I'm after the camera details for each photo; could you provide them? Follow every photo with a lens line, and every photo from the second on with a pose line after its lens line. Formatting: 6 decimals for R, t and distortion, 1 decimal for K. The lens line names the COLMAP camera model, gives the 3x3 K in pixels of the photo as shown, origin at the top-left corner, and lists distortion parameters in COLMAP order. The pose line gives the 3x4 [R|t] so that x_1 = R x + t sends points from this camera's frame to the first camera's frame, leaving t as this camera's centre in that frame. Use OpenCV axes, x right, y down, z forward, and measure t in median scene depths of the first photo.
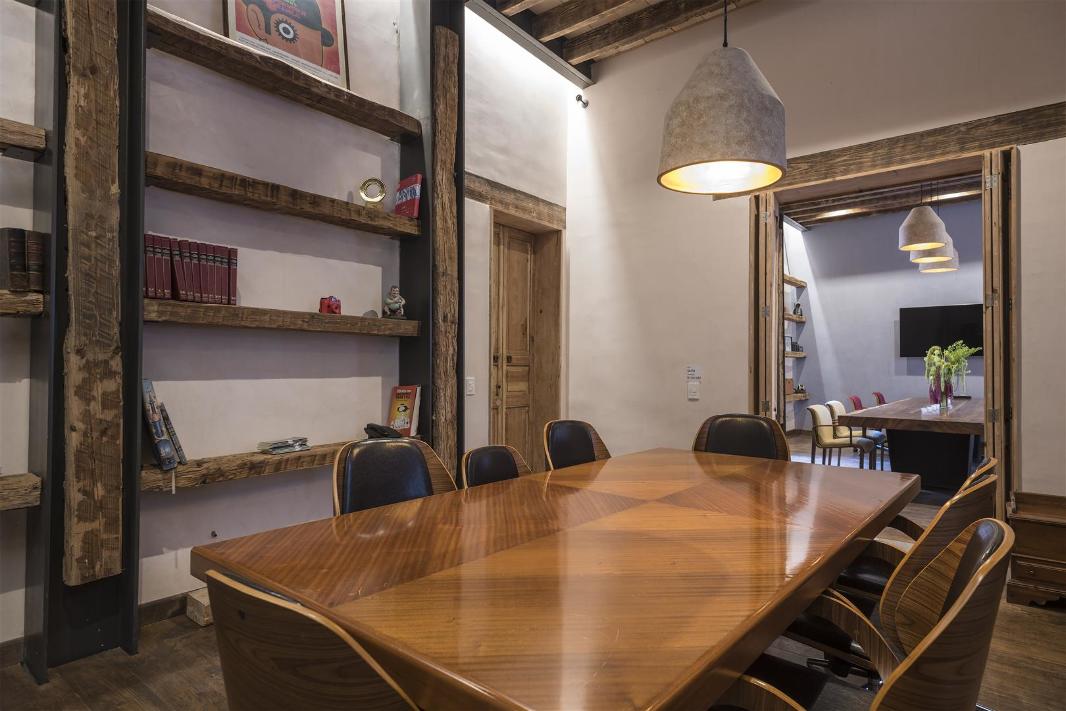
lens RADIAL K [[592.8, 0, 535.3], [0, 592.8, 359.8], [0, 0, 1]] dist [0.003570, 0.000187]
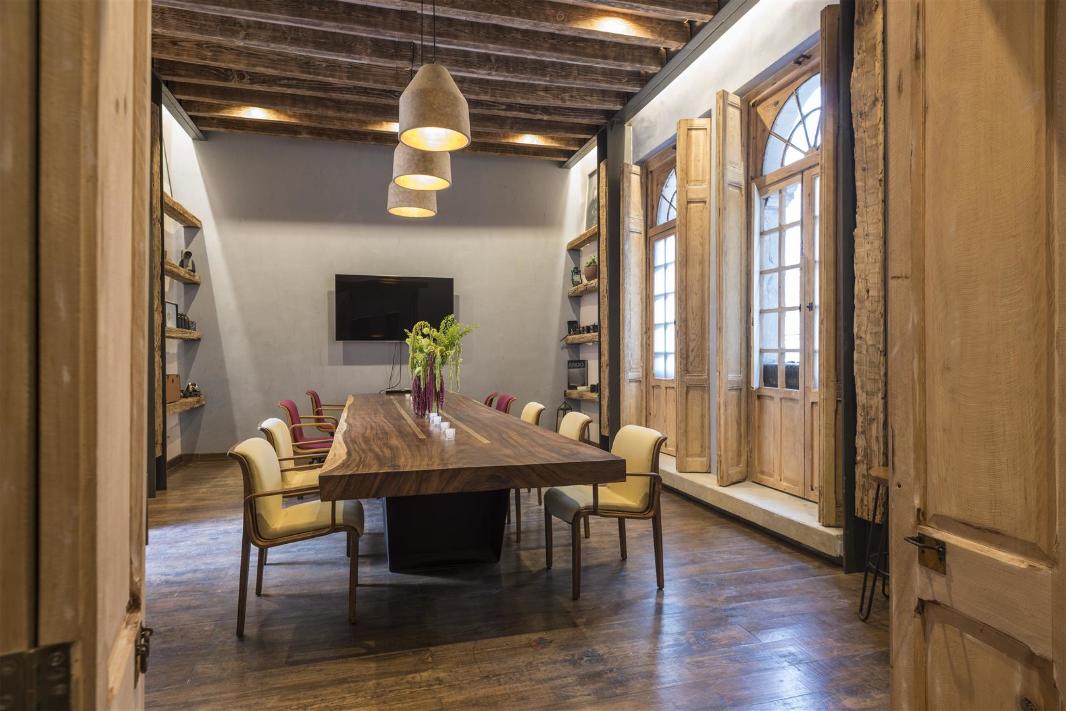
lens RADIAL K [[592.8, 0, 536.0], [0, 592.8, 356.5], [0, 0, 1]] dist [0.003570, 0.000187]
pose [[0.570676, -0.004454, 0.821163, 0.144994], [-0.007510, 0.999915, 0.010643, 0.005152], [-0.821141, -0.012241, 0.570594, 0.355877]]
